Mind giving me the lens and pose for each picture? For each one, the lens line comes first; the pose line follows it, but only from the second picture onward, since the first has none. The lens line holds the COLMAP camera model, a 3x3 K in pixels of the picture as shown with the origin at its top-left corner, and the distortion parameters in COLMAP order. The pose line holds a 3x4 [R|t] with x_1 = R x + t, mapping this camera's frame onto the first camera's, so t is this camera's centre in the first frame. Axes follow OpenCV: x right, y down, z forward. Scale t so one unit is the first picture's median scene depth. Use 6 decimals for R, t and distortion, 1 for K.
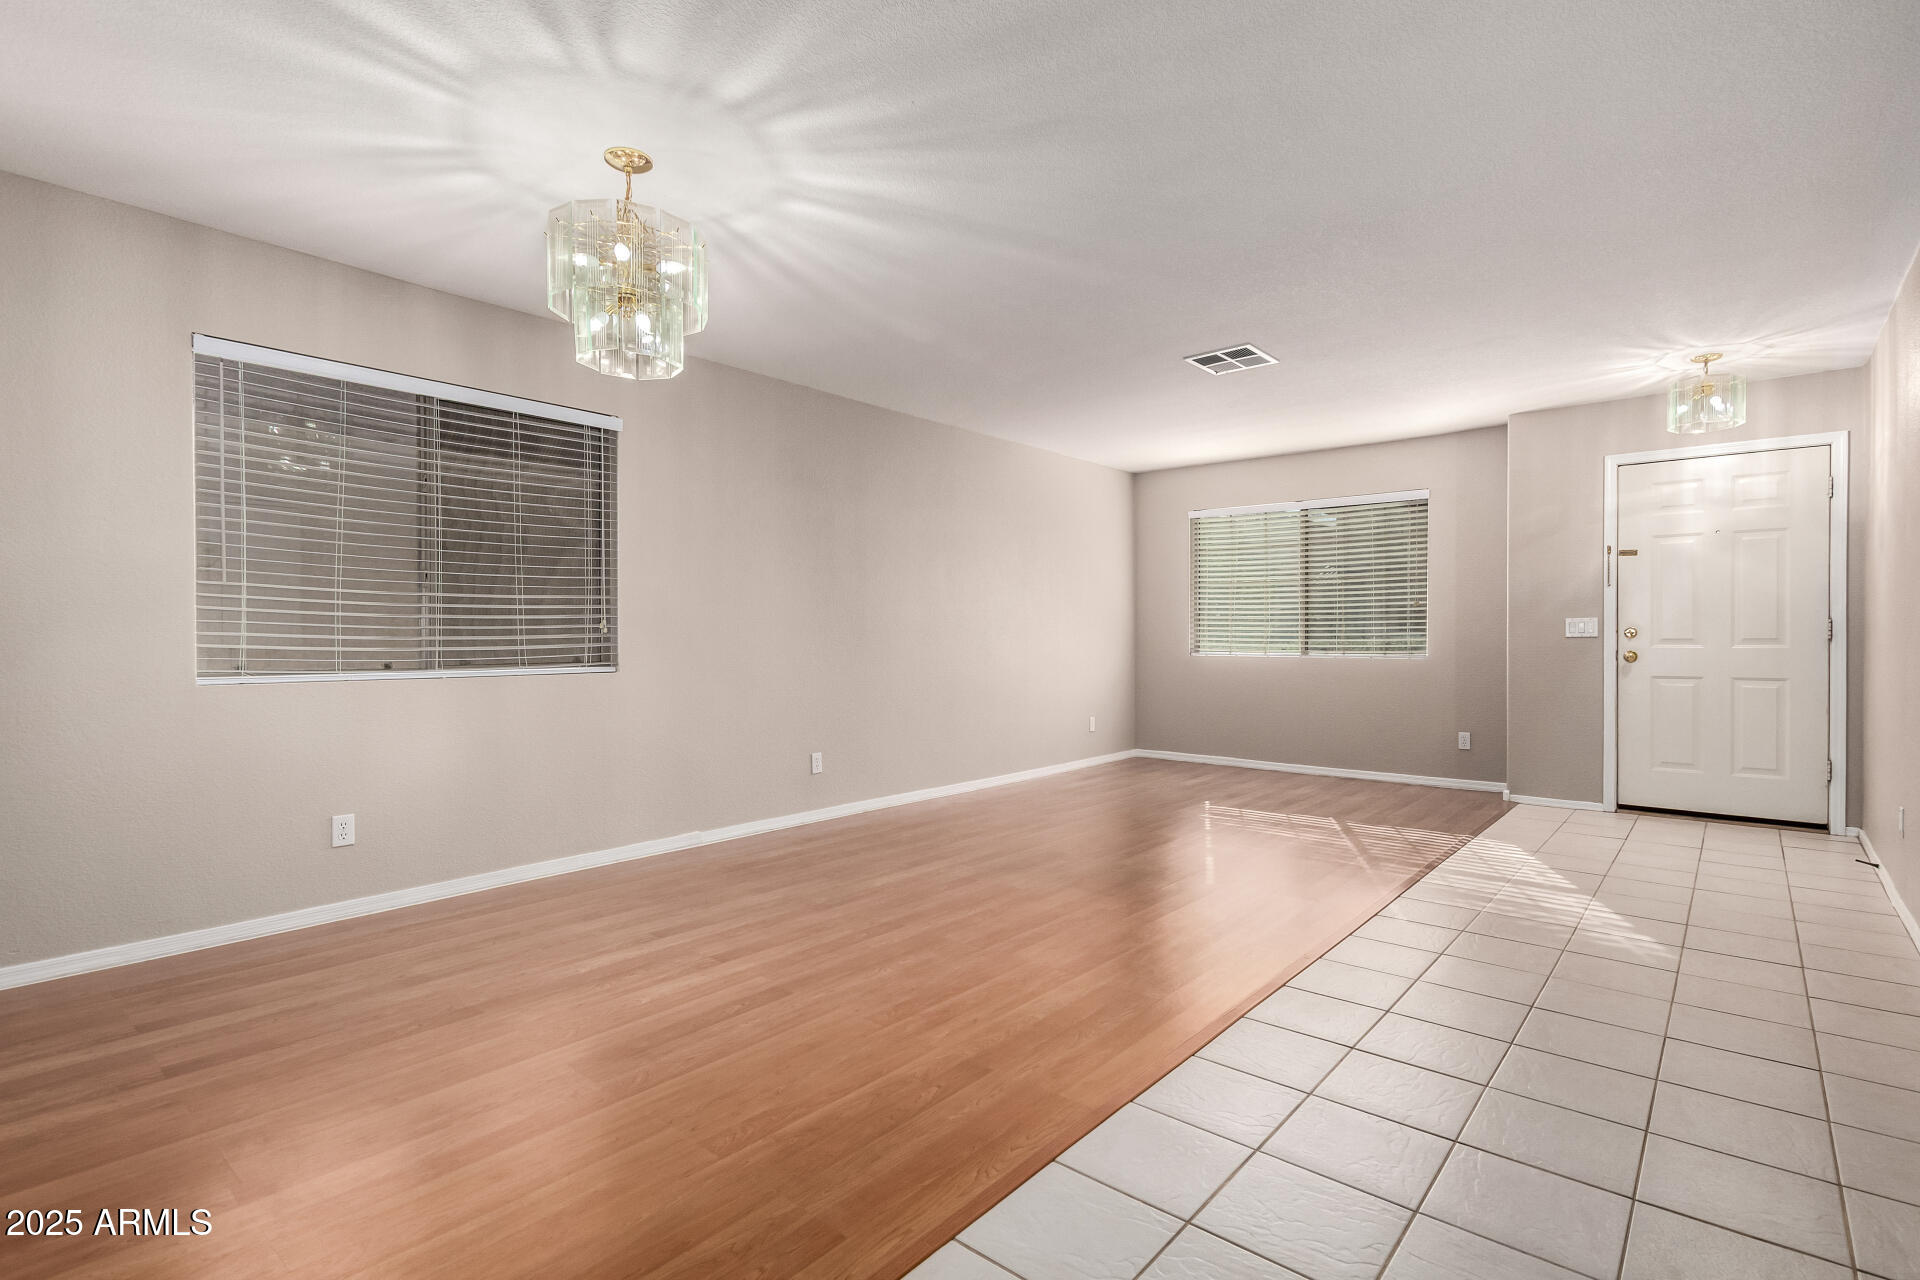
lens RADIAL K [[905.3, 0, 969.8], [0, 905.3, 644.0], [0, 0, 1]] dist [0.011375, -0.005059]
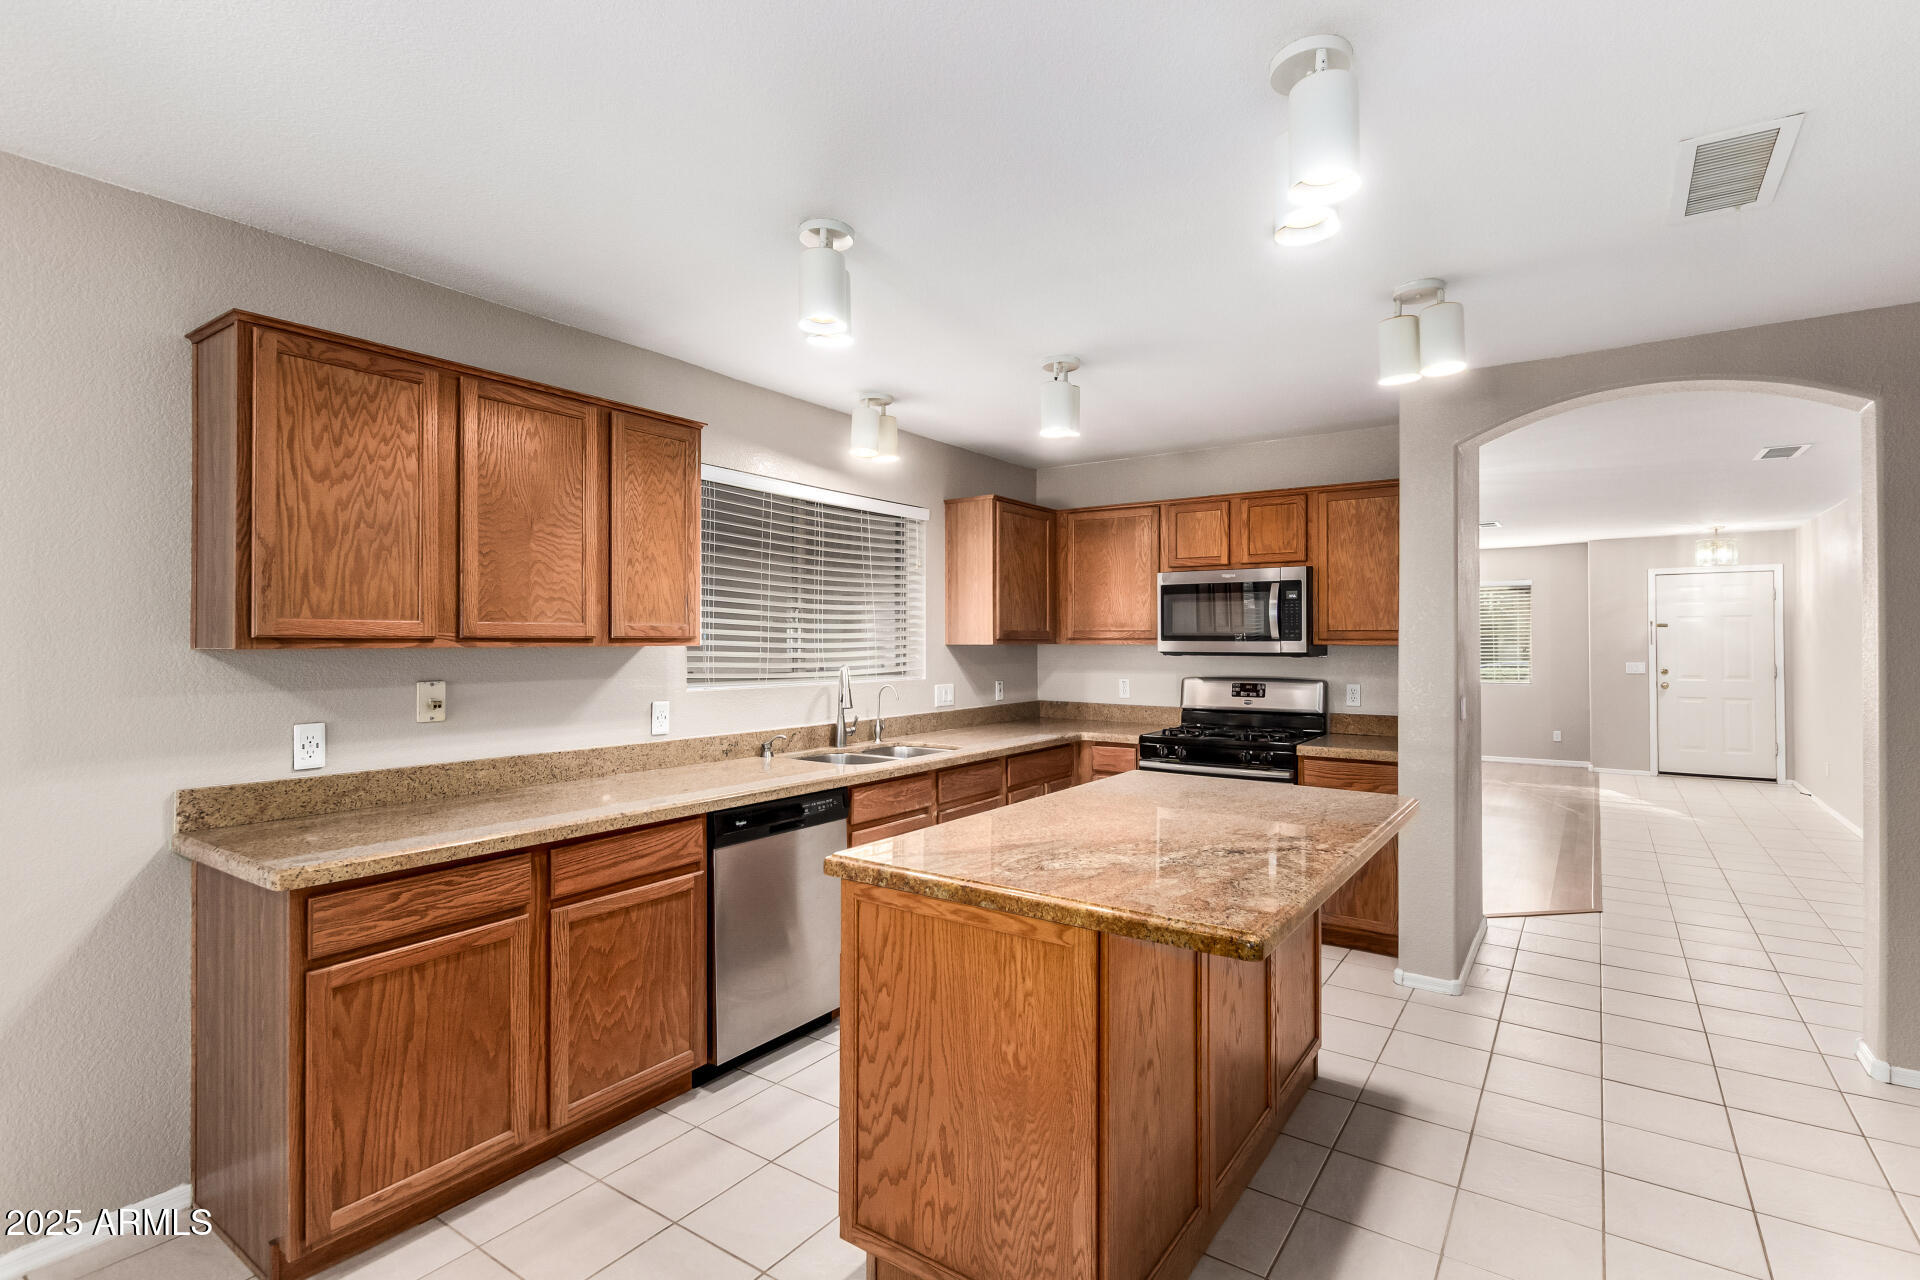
lens RADIAL K [[905.3, 0, 972.8], [0, 905.3, 630.8], [0, 0, 1]] dist [0.011375, -0.005059]
pose [[0.995019, -0.009190, 0.099261, -0.756882], [0.010980, 0.999787, -0.017501, -0.073815], [-0.099079, 0.018503, 0.994907, -0.595418]]
